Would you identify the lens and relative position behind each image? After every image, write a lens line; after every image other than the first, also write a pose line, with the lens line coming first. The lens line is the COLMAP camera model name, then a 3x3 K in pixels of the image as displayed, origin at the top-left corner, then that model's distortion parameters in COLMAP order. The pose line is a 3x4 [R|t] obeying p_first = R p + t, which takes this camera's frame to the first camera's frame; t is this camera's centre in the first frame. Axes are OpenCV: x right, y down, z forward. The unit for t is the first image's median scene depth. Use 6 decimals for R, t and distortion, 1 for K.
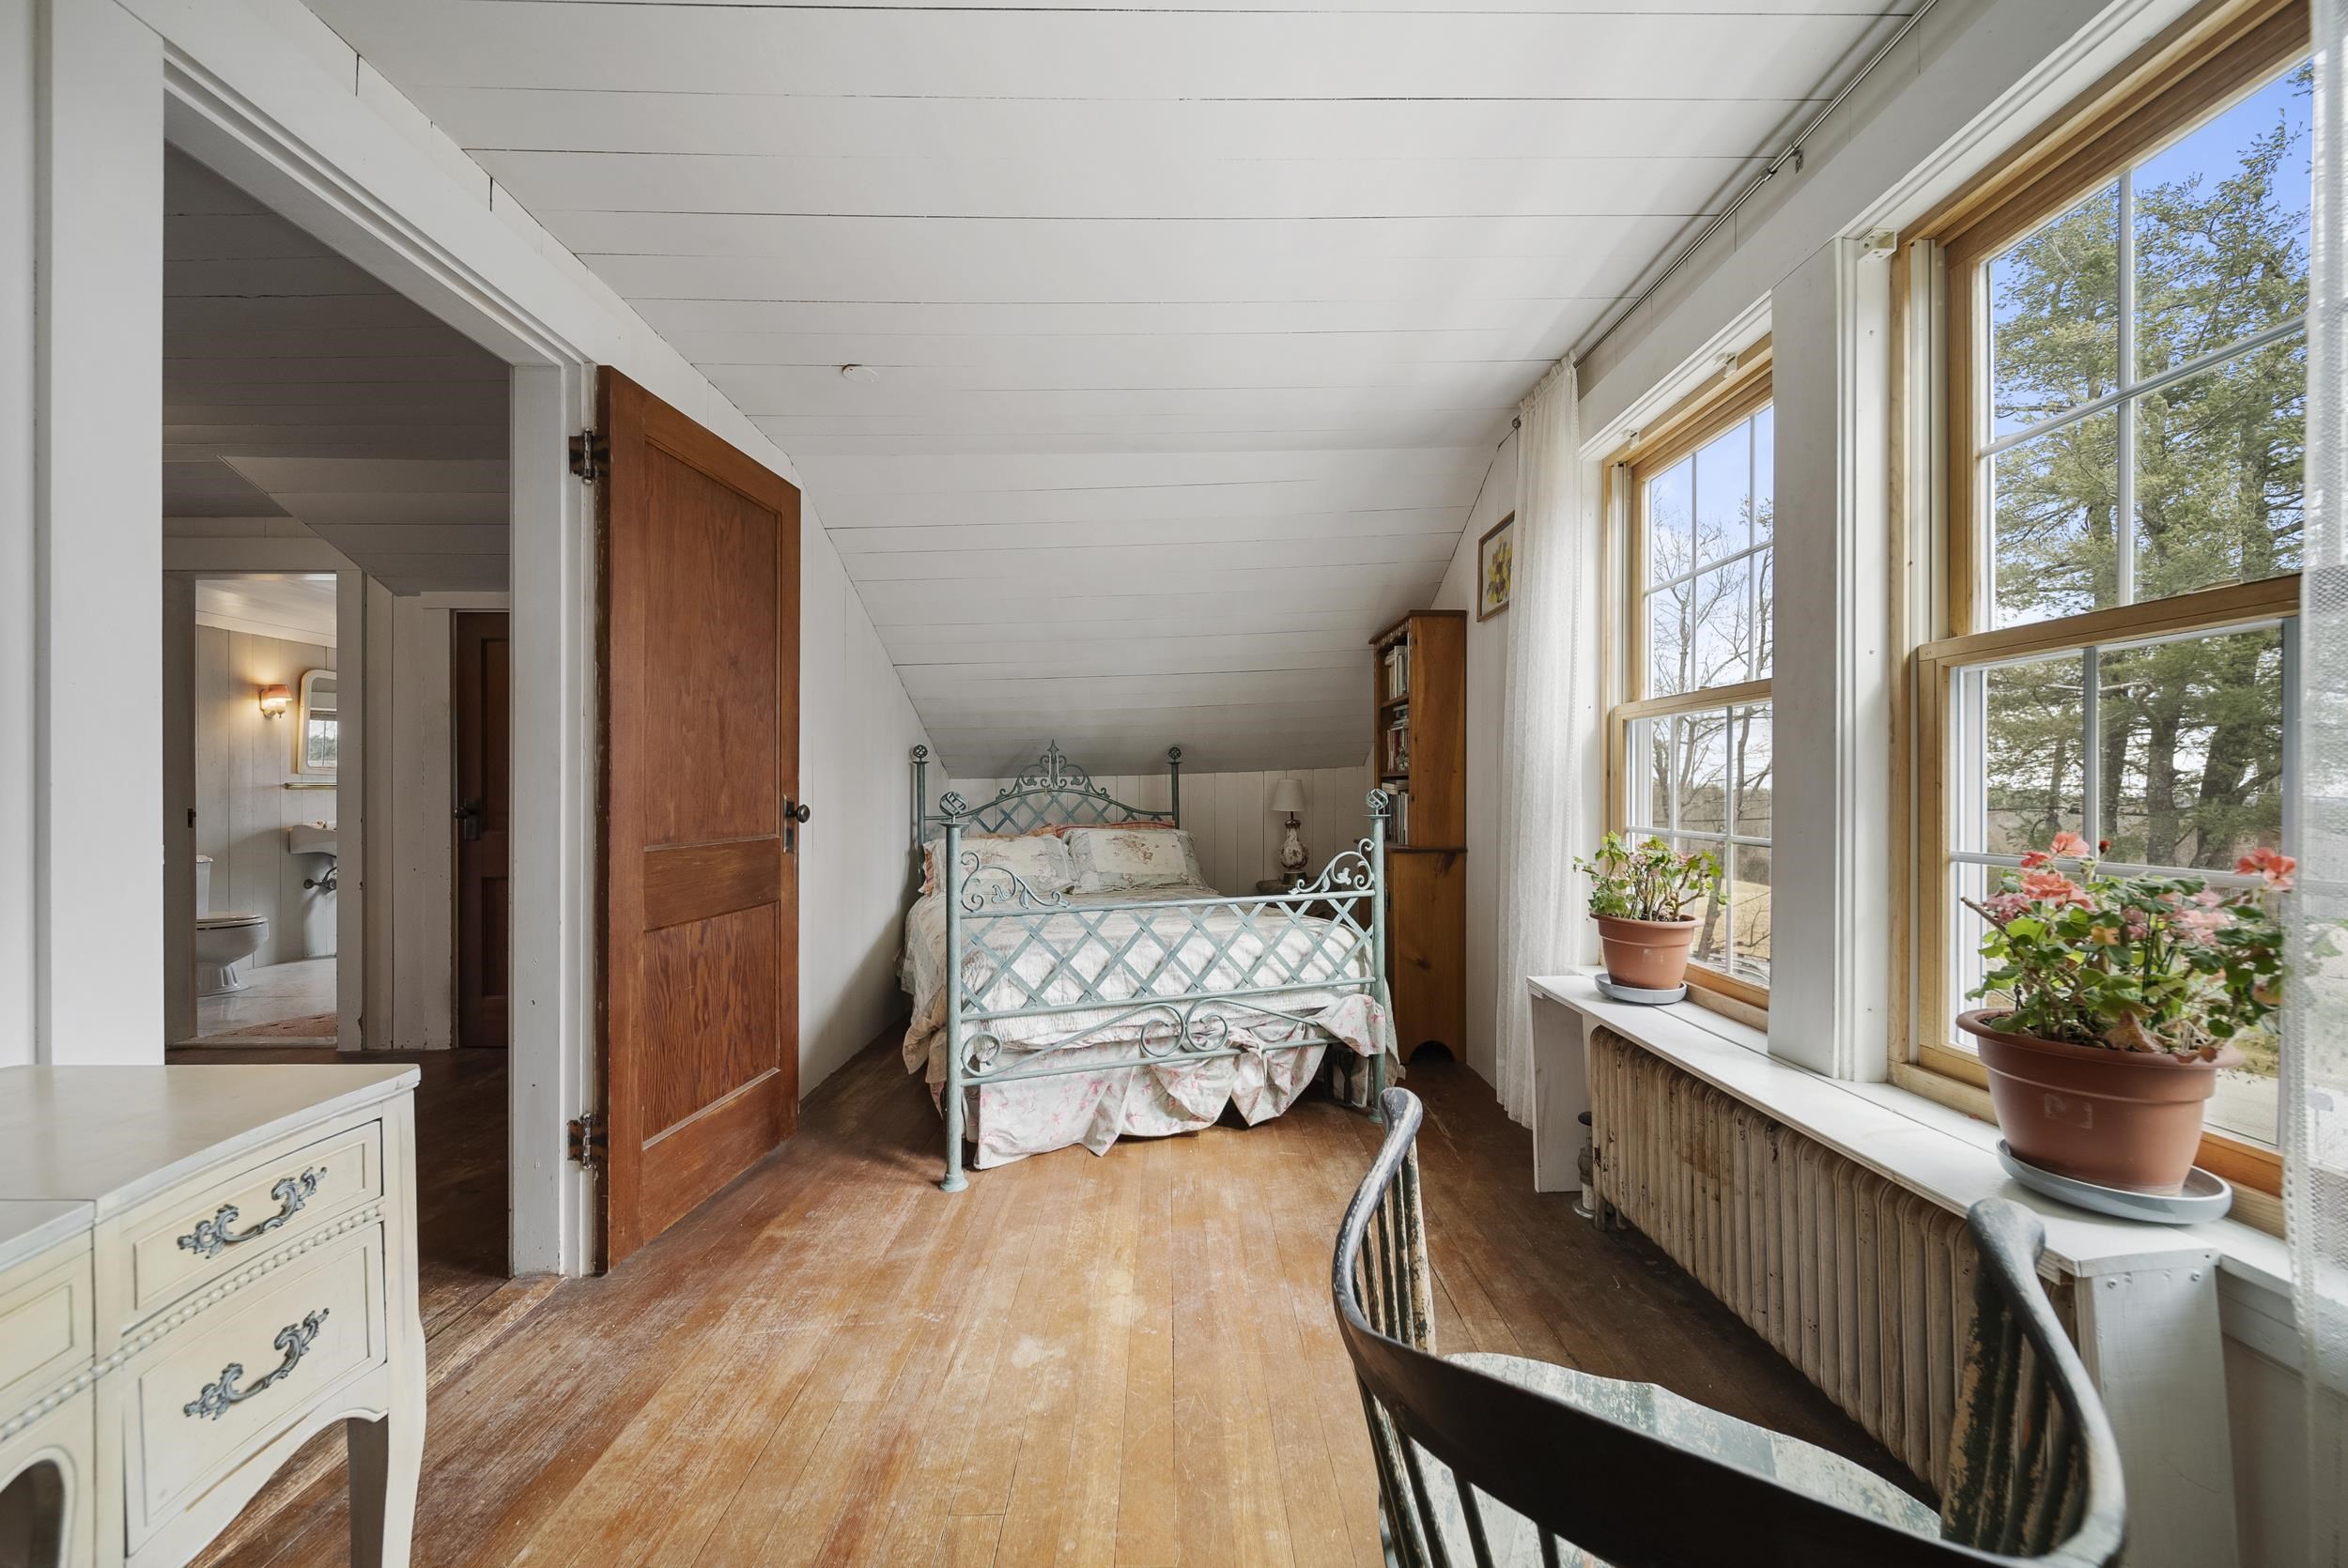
lens RADIAL K [[855.0, 0, 1169.9], [0, 855.0, 788.7], [0, 0, 1]] dist [-0.001655, -0.000970]
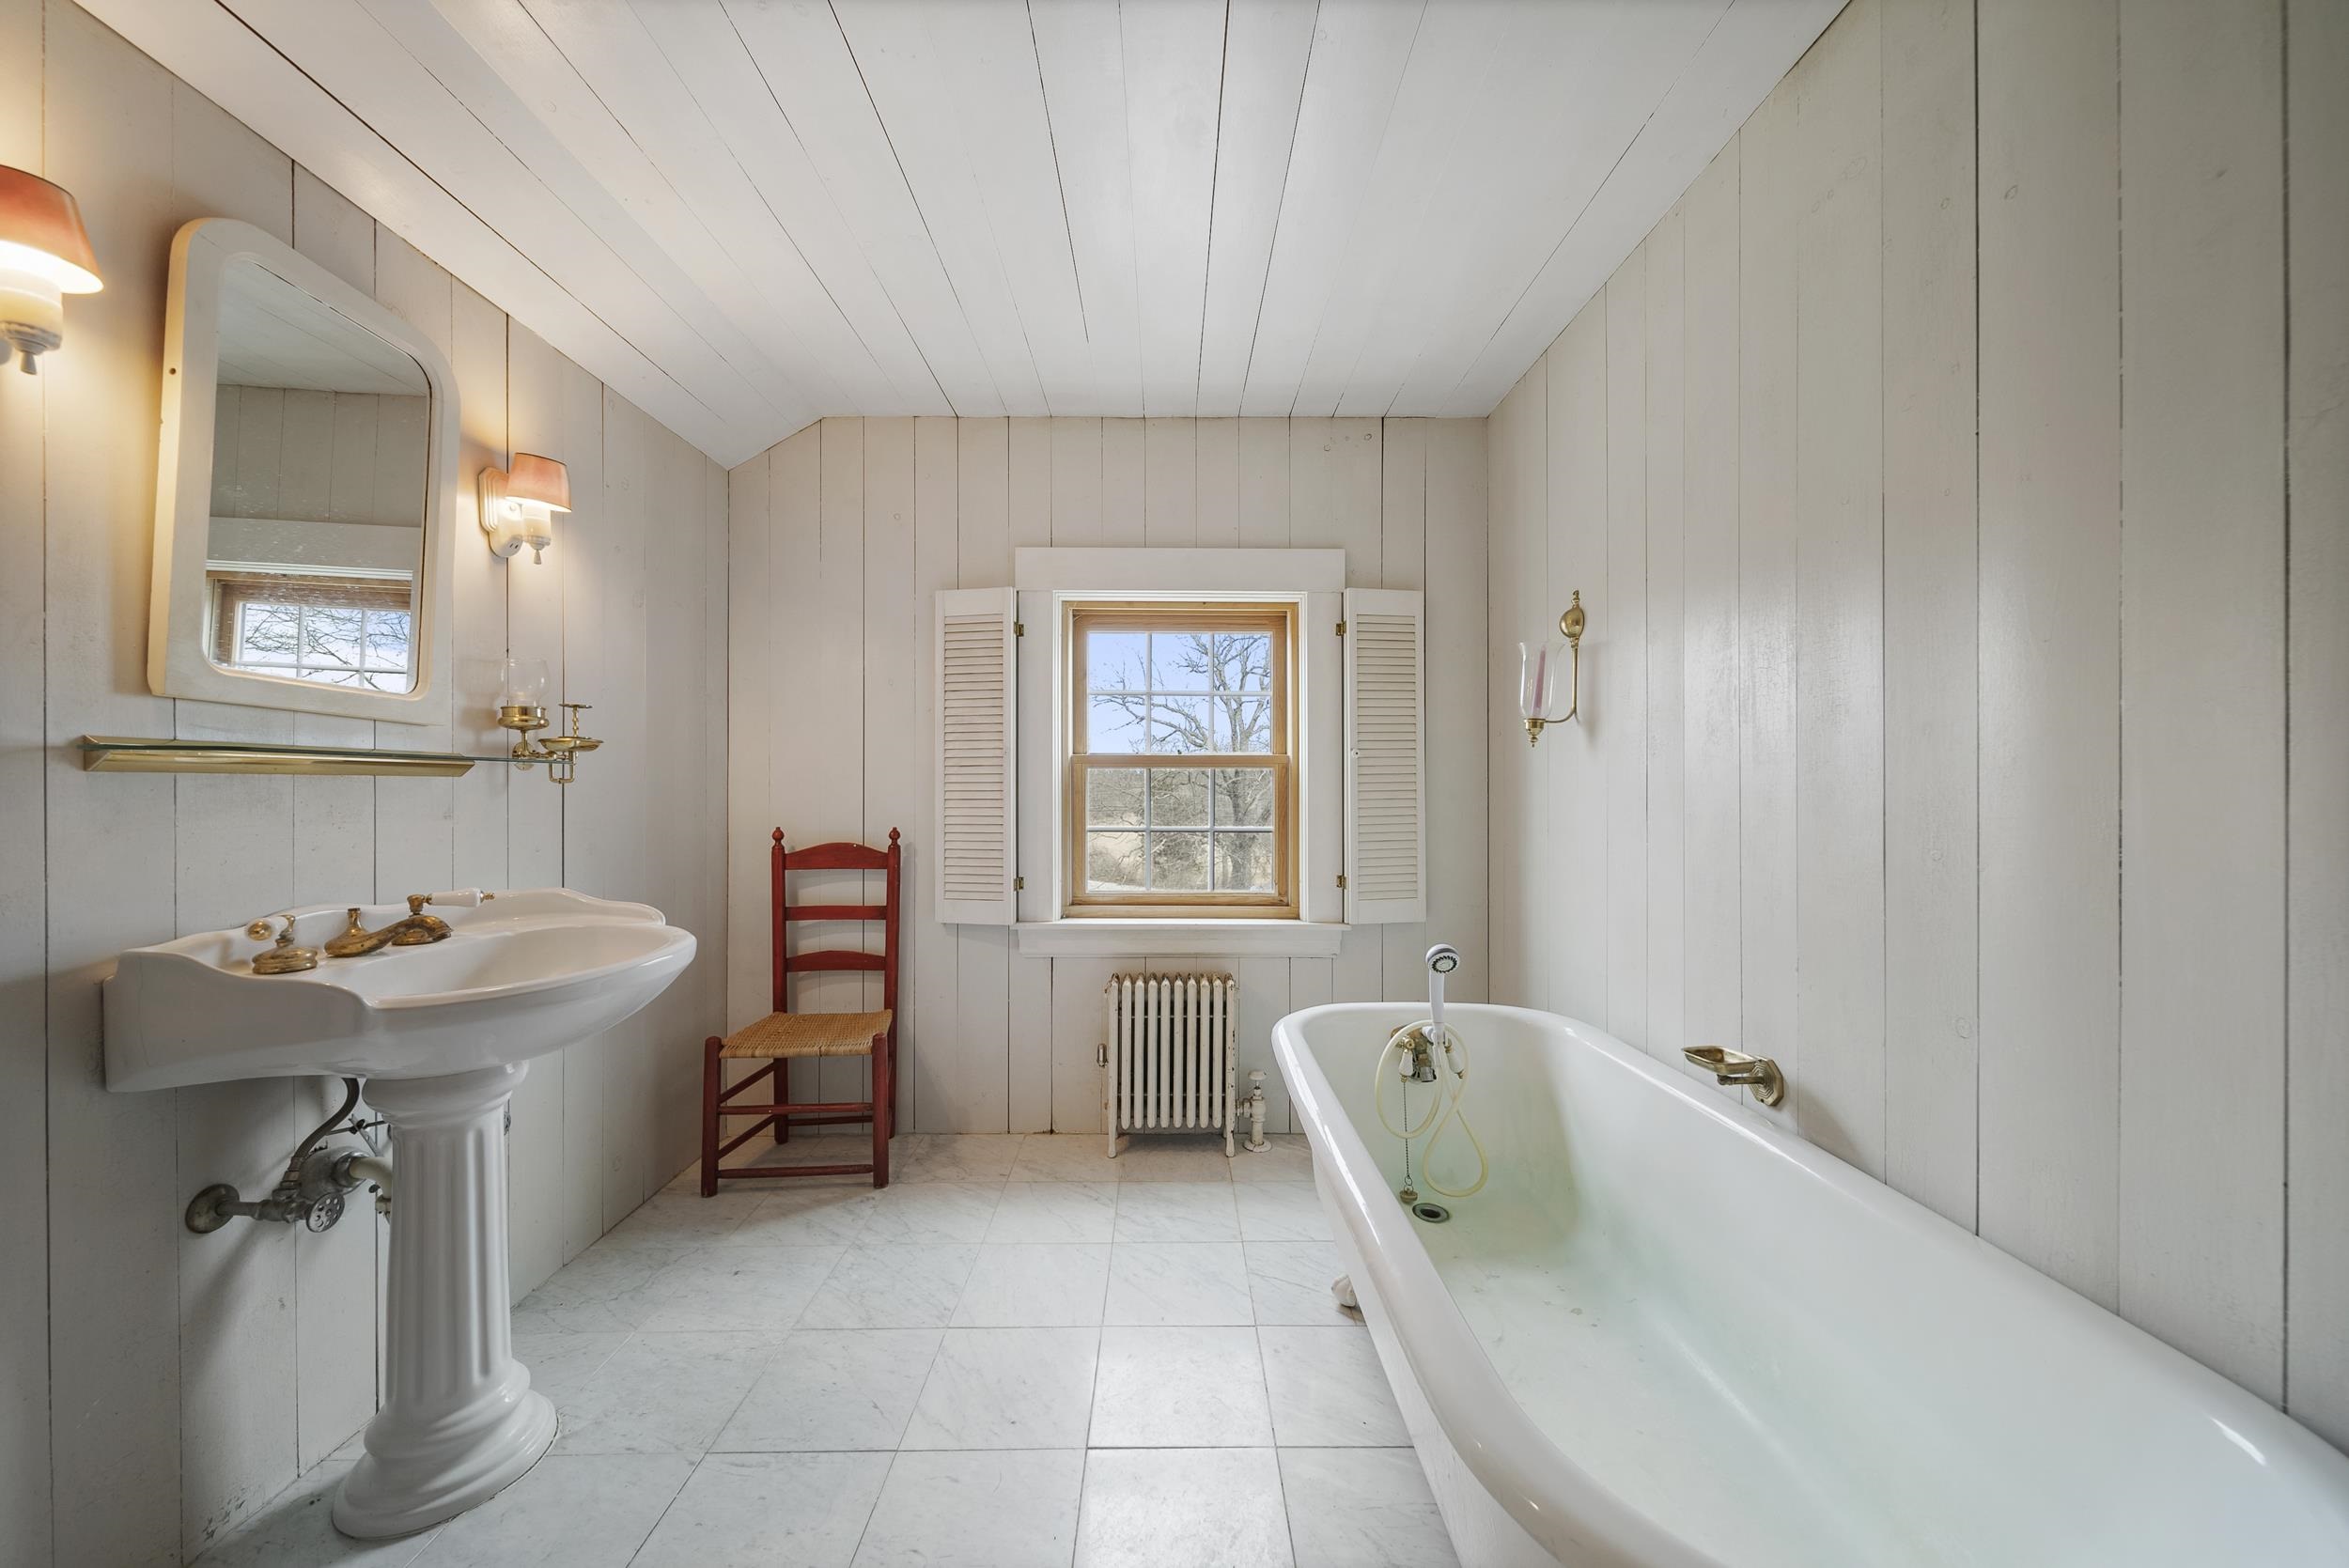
lens RADIAL K [[855.4, 0, 1199.7], [0, 855.4, 791.2], [0, 0, 1]] dist [-0.001655, -0.000970]
pose [[0.999751, 0.000656, 0.022307, -0.801300], [-0.000630, 0.999999, -0.001184, 0.005962], [-0.022308, 0.001170, 0.999750, 0.816251]]
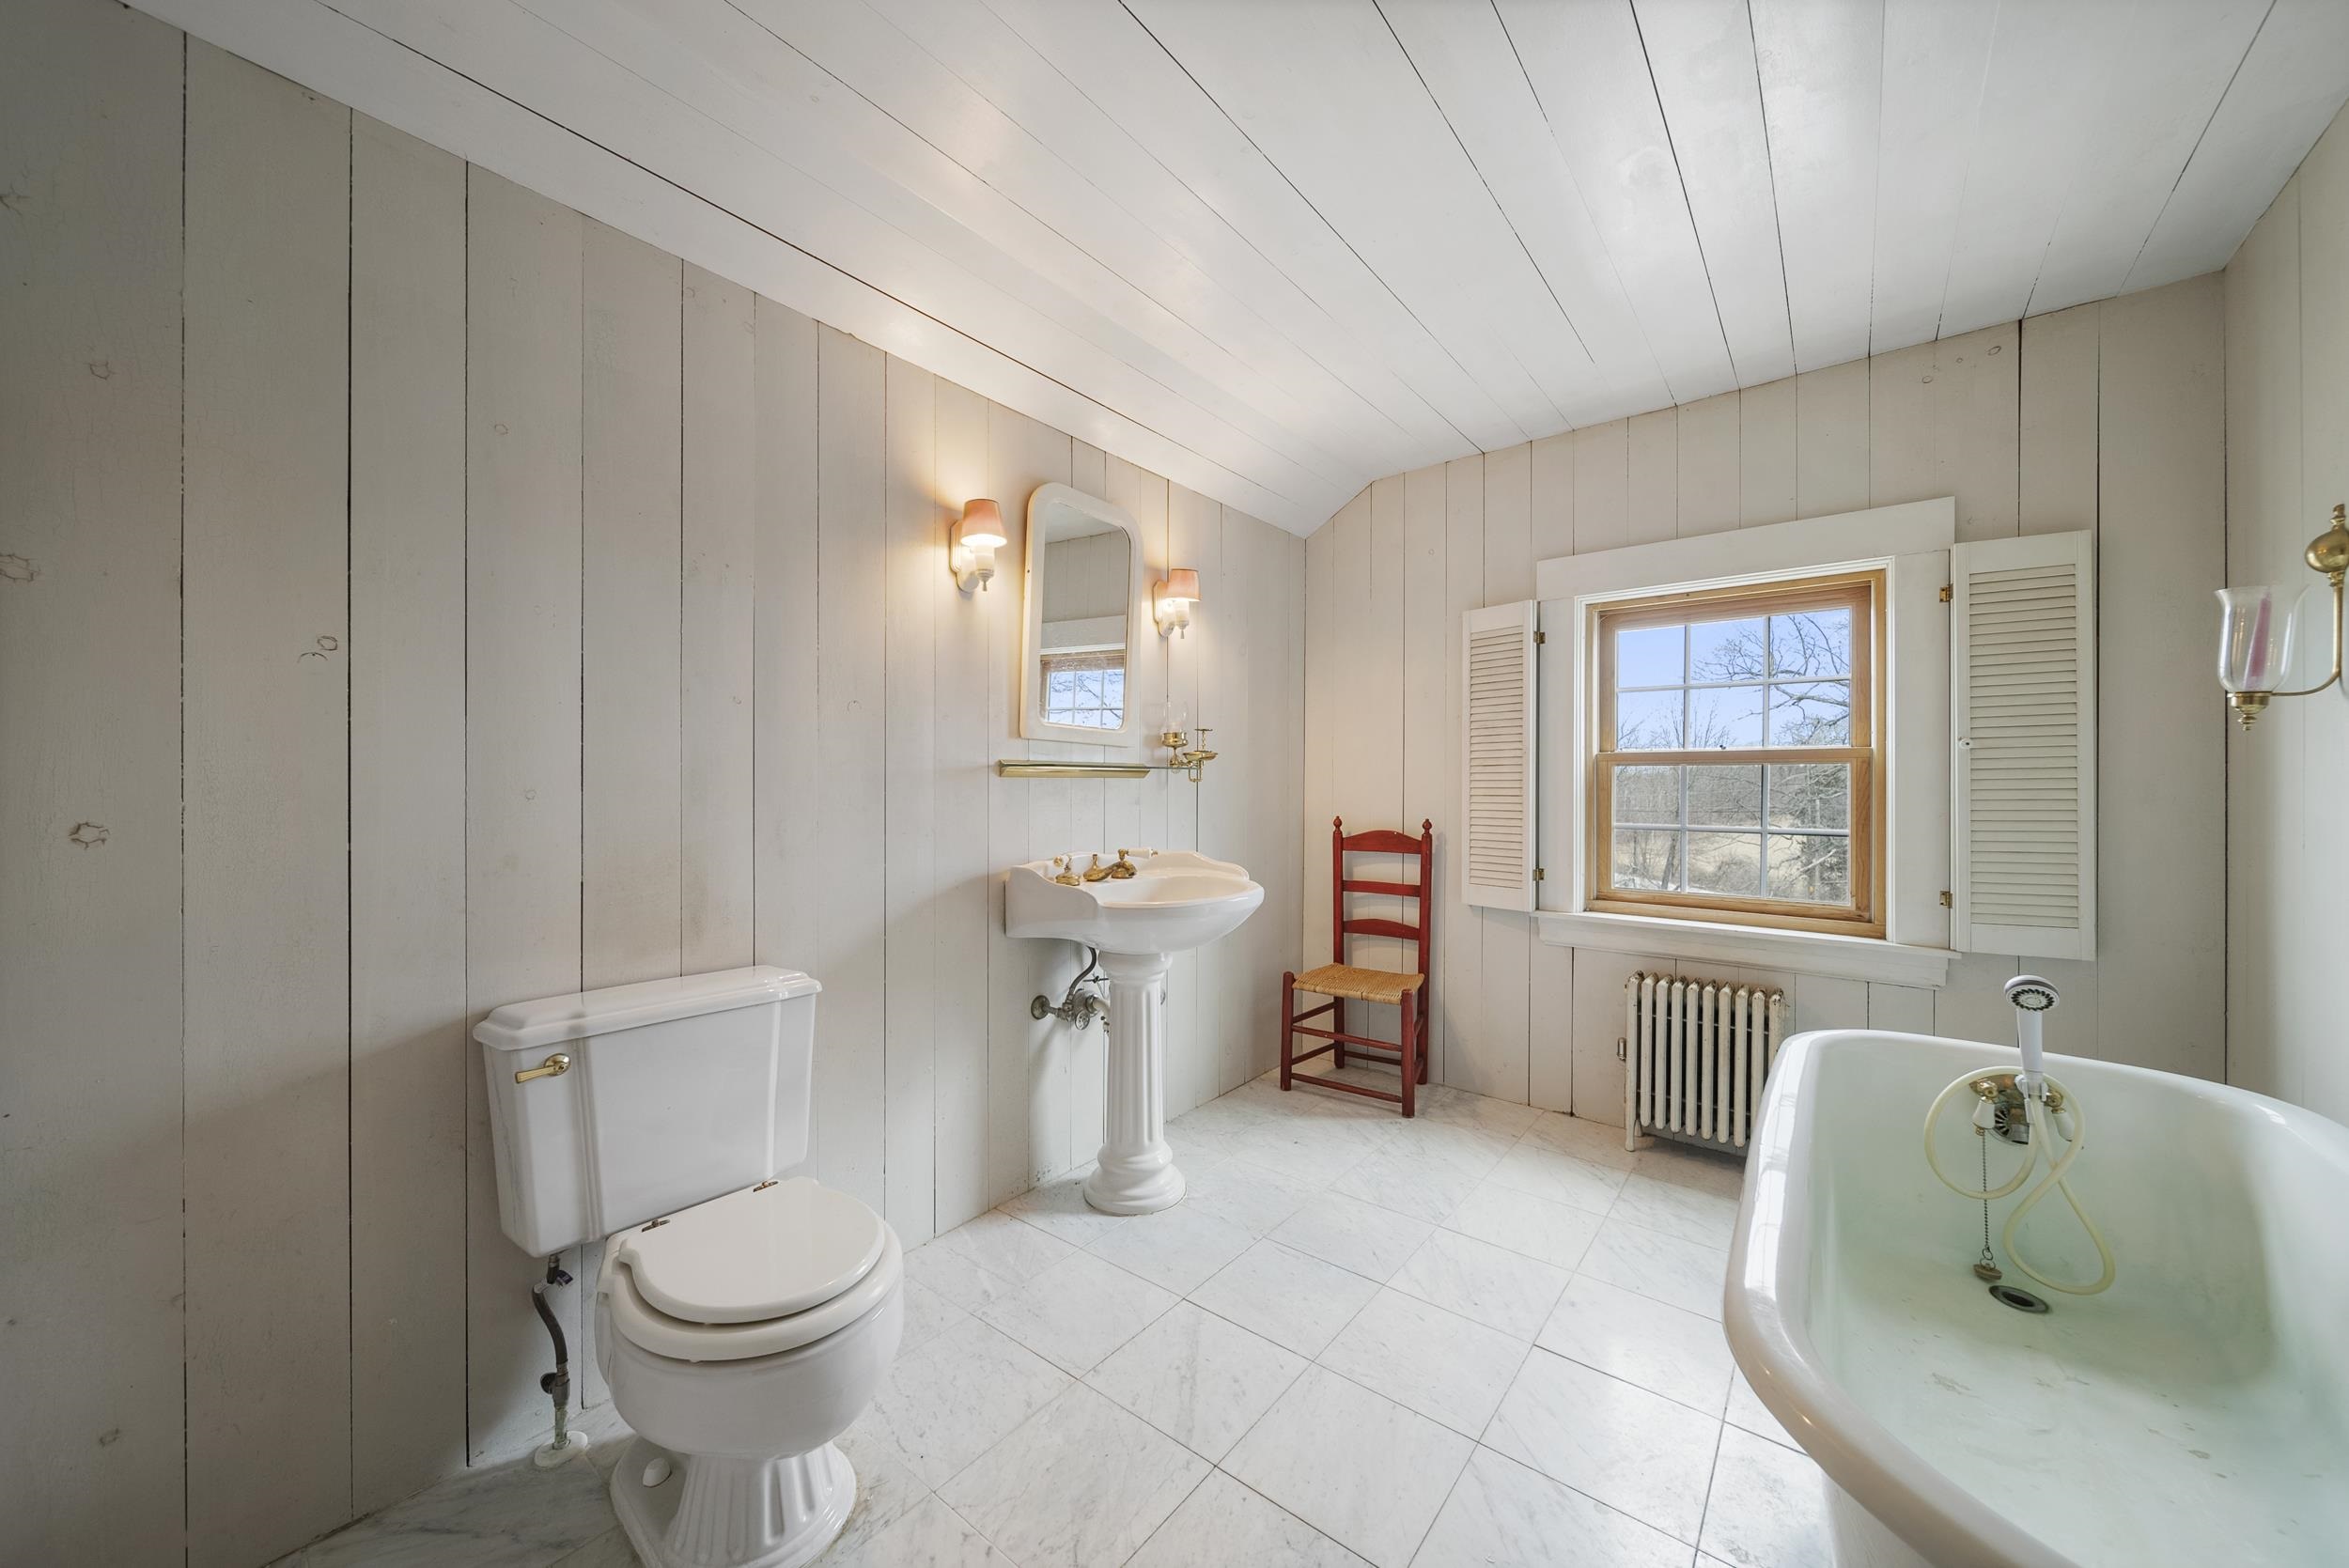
lens RADIAL K [[855.4, 0, 1165.4], [0, 855.4, 784.8], [0, 0, 1]] dist [-0.001655, -0.000970]
pose [[0.775420, 0.001428, -0.631444, -0.736944], [-0.004242, 0.999987, -0.002948, 0.005745], [0.631431, 0.004964, 0.775416, 0.752643]]
